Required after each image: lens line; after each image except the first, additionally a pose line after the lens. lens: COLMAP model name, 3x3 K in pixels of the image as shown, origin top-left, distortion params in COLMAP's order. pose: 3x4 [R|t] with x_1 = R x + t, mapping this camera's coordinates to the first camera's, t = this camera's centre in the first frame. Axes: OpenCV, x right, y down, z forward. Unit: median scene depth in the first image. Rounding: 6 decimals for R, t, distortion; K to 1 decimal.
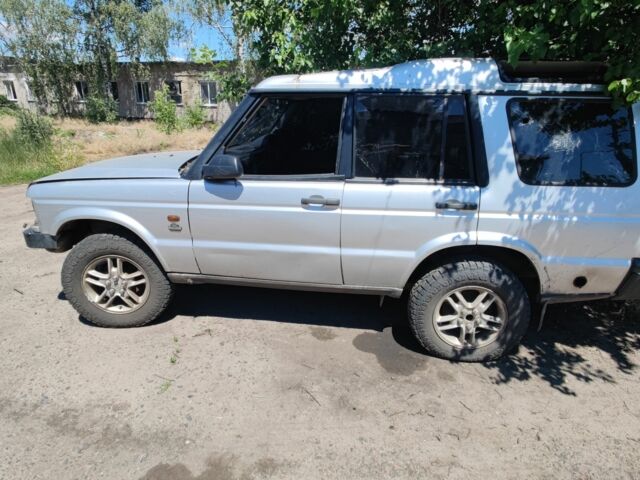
lens RADIAL K [[381.5, 0, 321.5], [0, 381.5, 235.7], [0, 0, 1]] dist [0.007058, -0.013483]
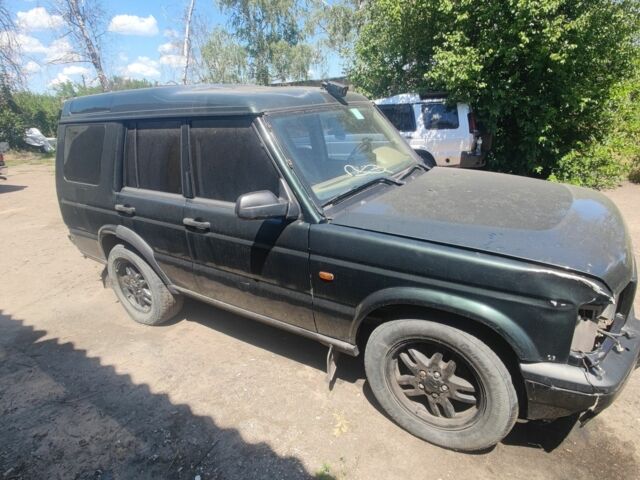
lens RADIAL K [[381.5, 0, 322.9], [0, 381.5, 241.3], [0, 0, 1]] dist [0.007058, -0.013483]
pose [[0.951397, 0.038034, -0.305611, 0.715035], [-0.036526, 0.999276, 0.010652, 0.821643], [0.305795, 0.001028, 0.952097, -2.412507]]
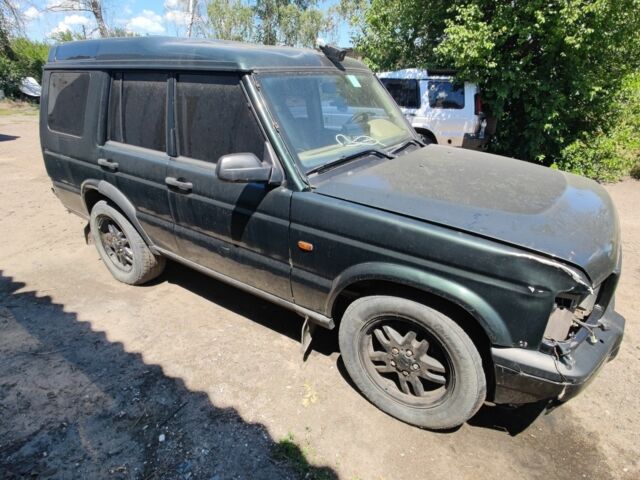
lens RADIAL K [[381.5, 0, 322.4], [0, 381.5, 241.7], [0, 0, 1]] dist [0.007058, -0.013483]
pose [[0.947305, 0.126960, -0.294099, 0.743457], [-0.109253, 0.991109, 0.075945, 0.831688], [0.301126, -0.039812, 0.952753, -2.375799]]
